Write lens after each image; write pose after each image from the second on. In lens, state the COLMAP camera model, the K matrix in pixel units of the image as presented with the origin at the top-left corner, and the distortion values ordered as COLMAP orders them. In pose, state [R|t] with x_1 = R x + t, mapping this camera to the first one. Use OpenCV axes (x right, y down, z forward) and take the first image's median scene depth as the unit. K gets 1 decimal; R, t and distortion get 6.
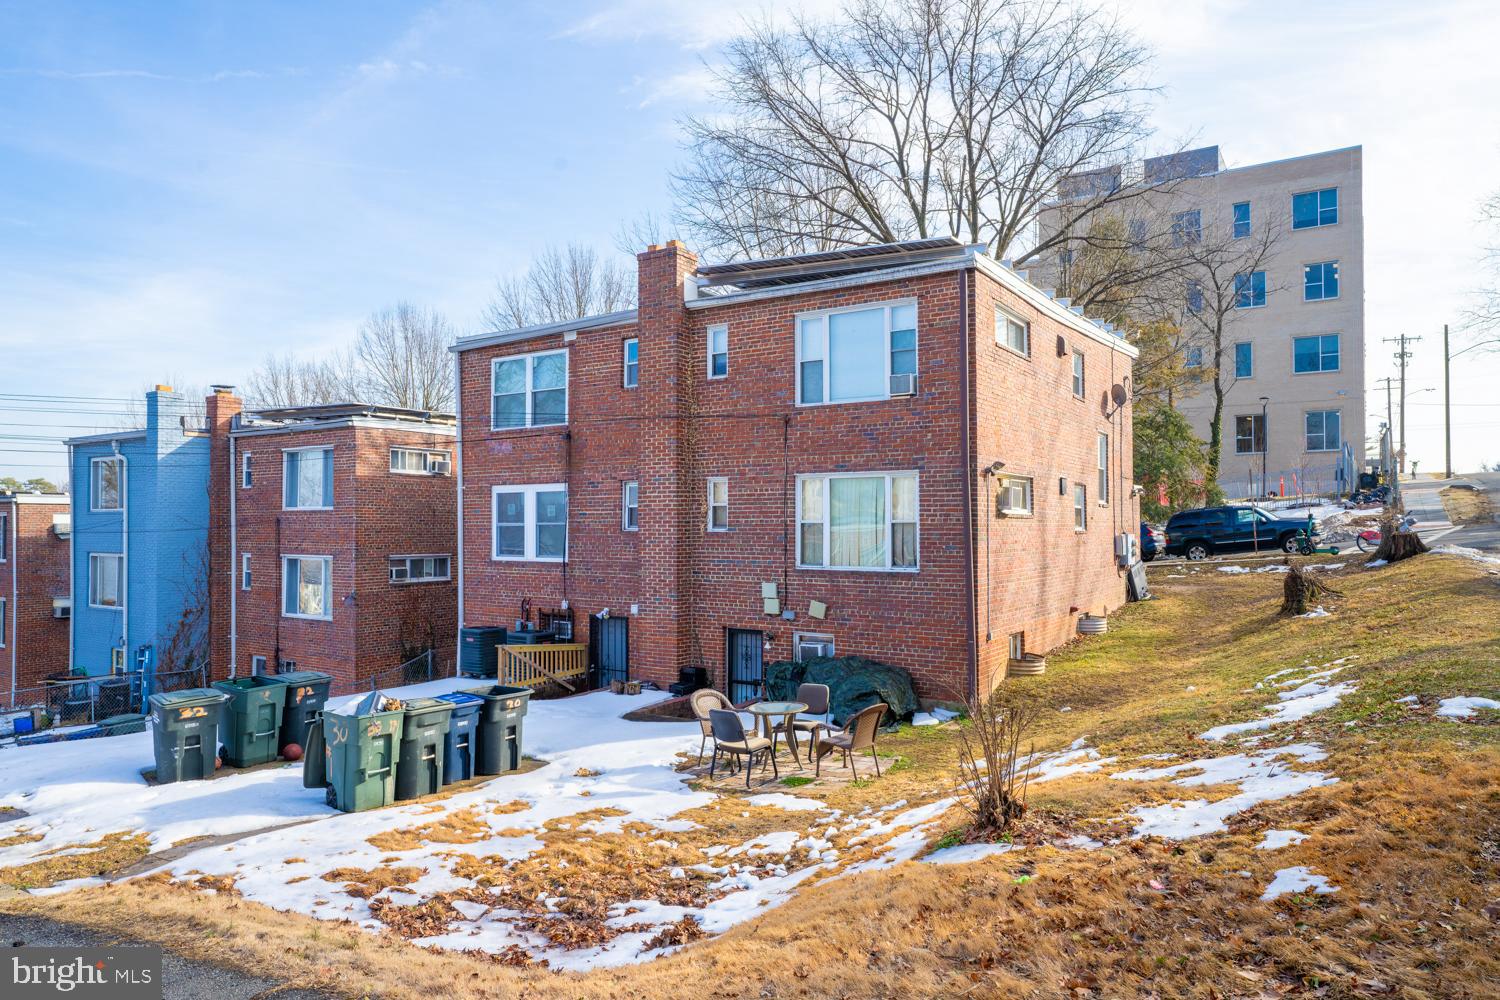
lens RADIAL K [[996.2, 0, 749.2], [0, 996.2, 504.0], [0, 0, 1]] dist [-0.000306, -0.000176]
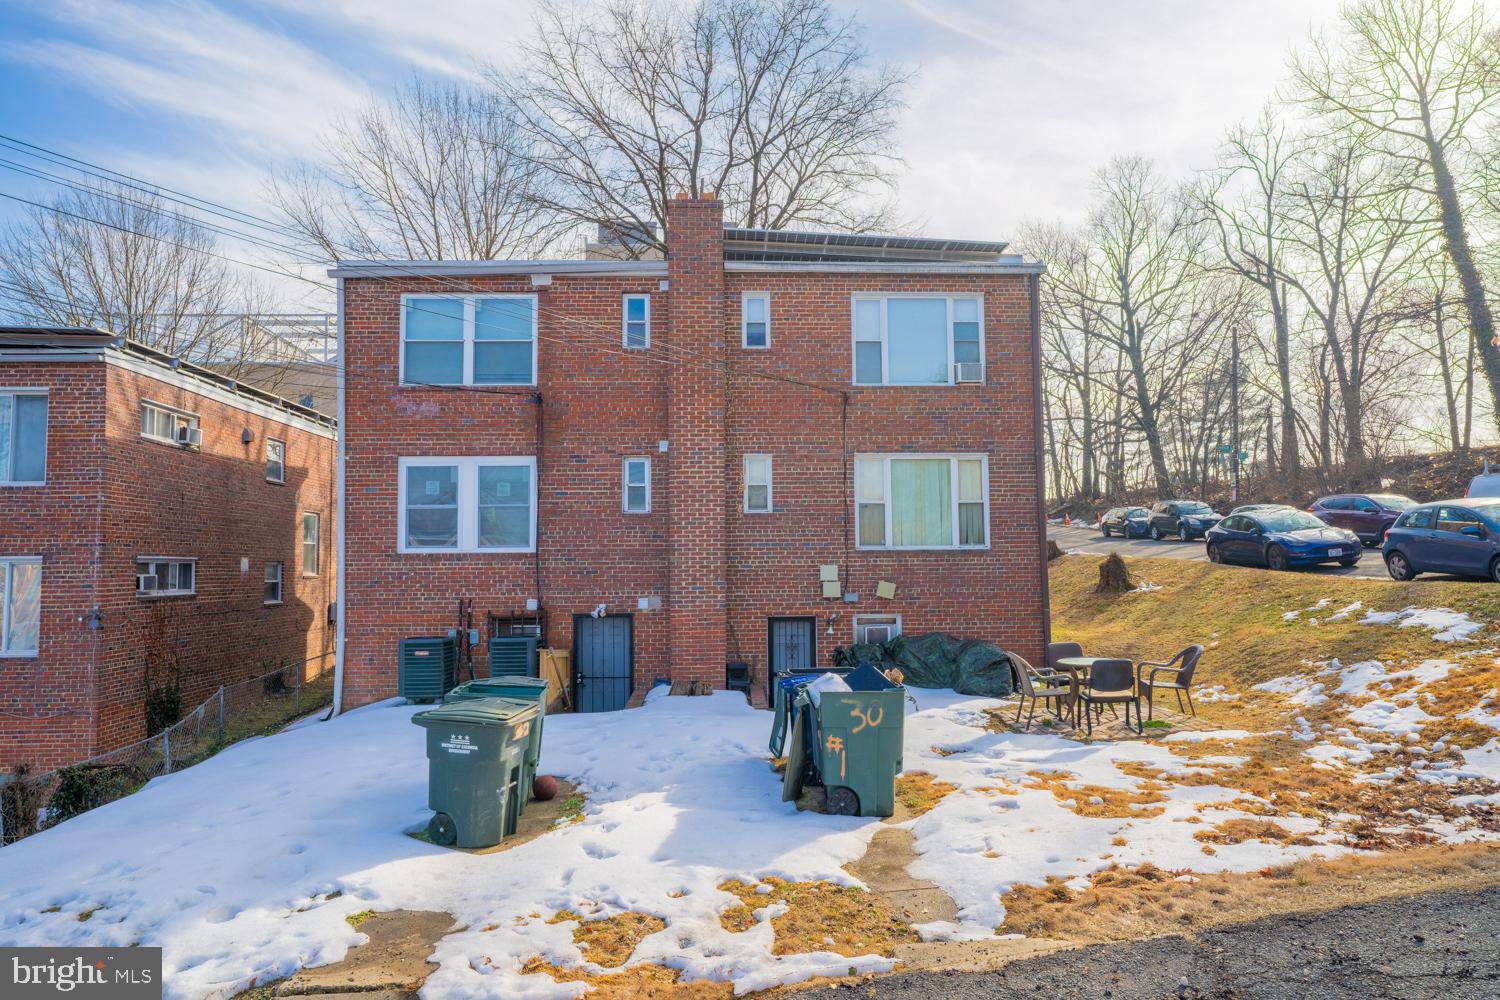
lens RADIAL K [[996.2, 0, 748.7], [0, 996.2, 497.0], [0, 0, 1]] dist [-0.000306, -0.000176]
pose [[0.801110, 0.036344, 0.597412, -0.551545], [-0.003927, 0.998452, -0.055475, 0.060102], [-0.598504, 0.042096, 0.800013, 0.247181]]
